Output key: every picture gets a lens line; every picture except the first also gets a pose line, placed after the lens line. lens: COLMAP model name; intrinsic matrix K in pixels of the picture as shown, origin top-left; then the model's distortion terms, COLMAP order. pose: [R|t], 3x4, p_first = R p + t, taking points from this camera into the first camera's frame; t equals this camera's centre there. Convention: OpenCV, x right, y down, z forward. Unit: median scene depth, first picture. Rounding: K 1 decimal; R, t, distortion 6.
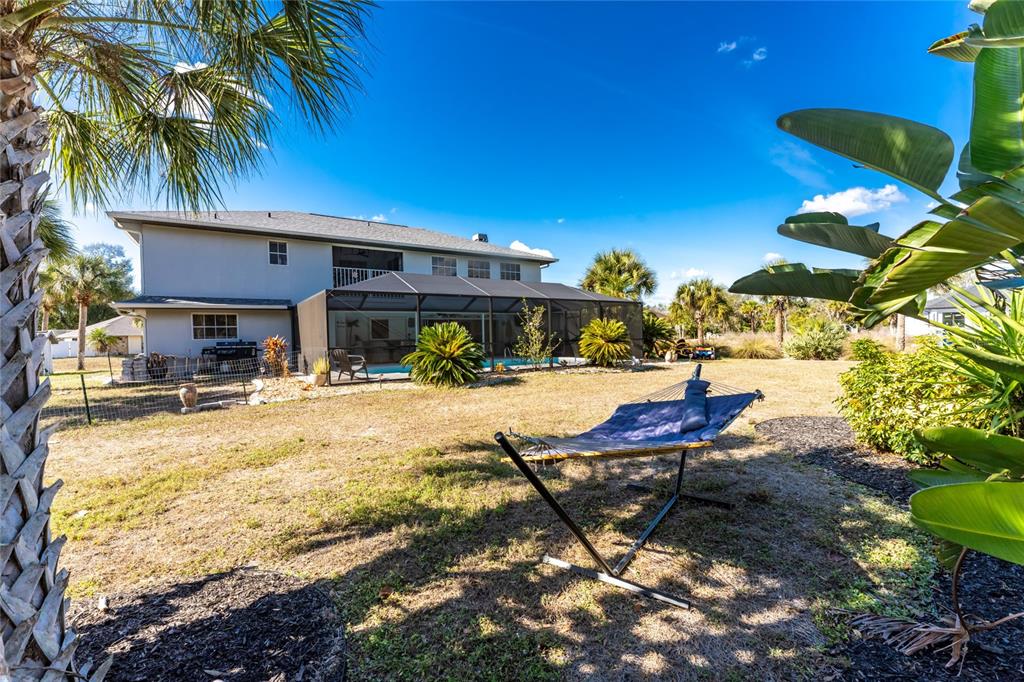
lens RADIAL K [[427.3, 0, 513.3], [0, 427.3, 340.8], [0, 0, 1]] dist [-0.000900, 0.000807]
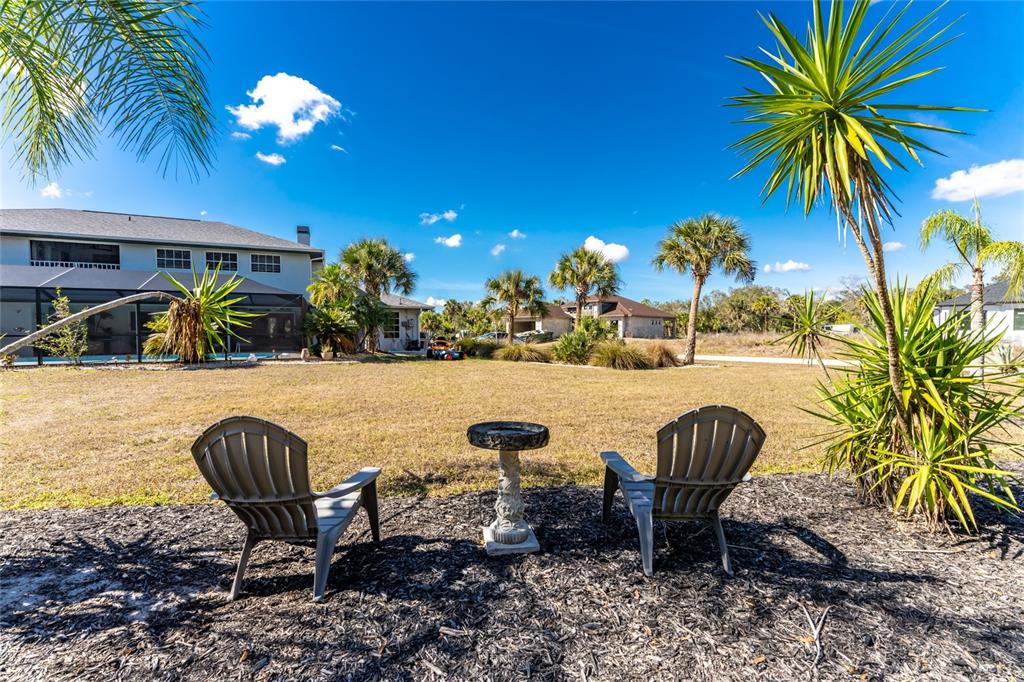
lens RADIAL K [[427.3, 0, 511.8], [0, 427.3, 341.1], [0, 0, 1]] dist [-0.000900, 0.000807]
pose [[0.980971, 0.017211, -0.193391, 0.713042], [-0.015862, 0.999838, 0.008521, -0.004082], [0.193506, -0.005291, 0.981085, 0.161868]]
